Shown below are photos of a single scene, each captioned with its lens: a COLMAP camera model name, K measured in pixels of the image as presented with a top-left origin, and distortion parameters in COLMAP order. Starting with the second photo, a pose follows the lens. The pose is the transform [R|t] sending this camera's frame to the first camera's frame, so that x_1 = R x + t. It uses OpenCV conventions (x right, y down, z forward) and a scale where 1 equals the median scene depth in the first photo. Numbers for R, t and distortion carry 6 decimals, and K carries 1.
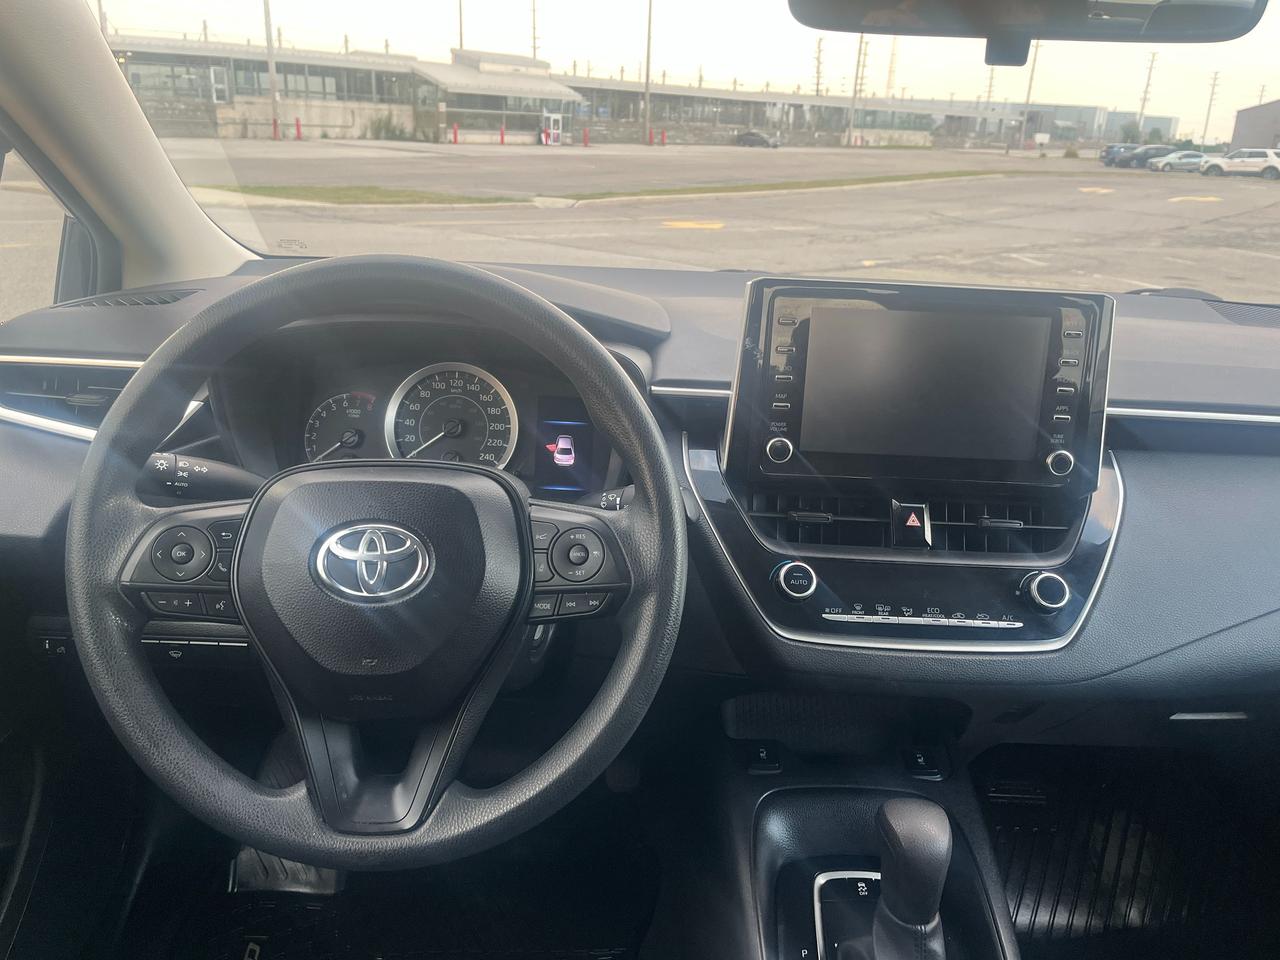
lens RADIAL K [[970.6, 0, 640.0], [0, 970.6, 480.0], [0, 0, 1]] dist [0.072506, -0.115440]
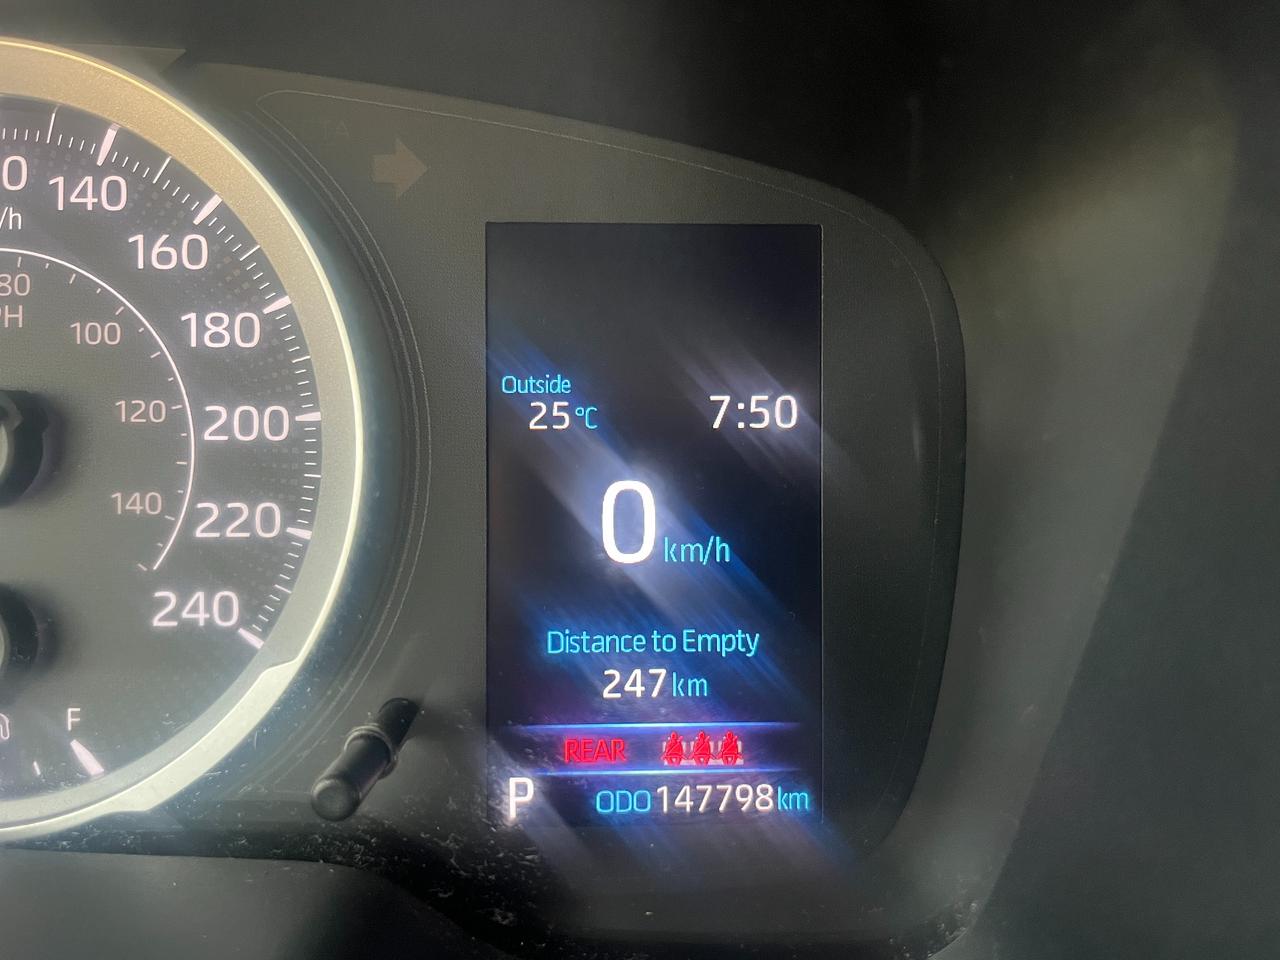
lens RADIAL K [[970.6, 0, 640.0], [0, 970.6, 480.0], [0, 0, 1]] dist [0.072506, -0.115440]
pose [[0.998656, -0.048864, 0.017265, -0.099113], [0.047197, 0.995139, 0.086432, -0.067459], [-0.021405, -0.085501, 0.996108, 0.988404]]
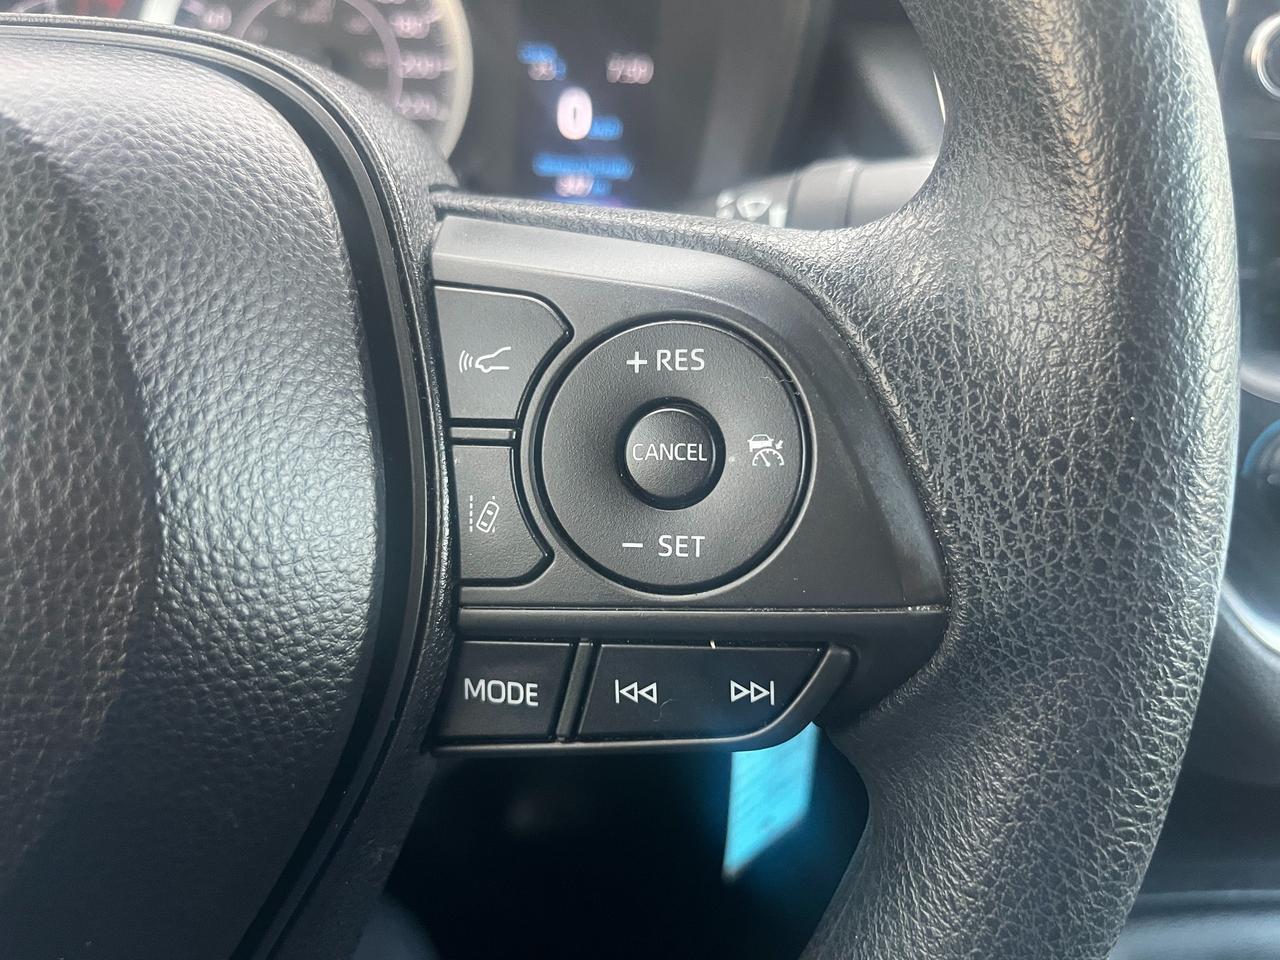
lens RADIAL K [[970.6, 0, 640.0], [0, 970.6, 480.0], [0, 0, 1]] dist [0.072506, -0.115440]
pose [[0.999606, -0.007026, -0.027166, -0.053546], [0.012646, 0.977052, 0.212625, 0.033445], [0.025049, -0.212884, 0.976756, 0.672482]]
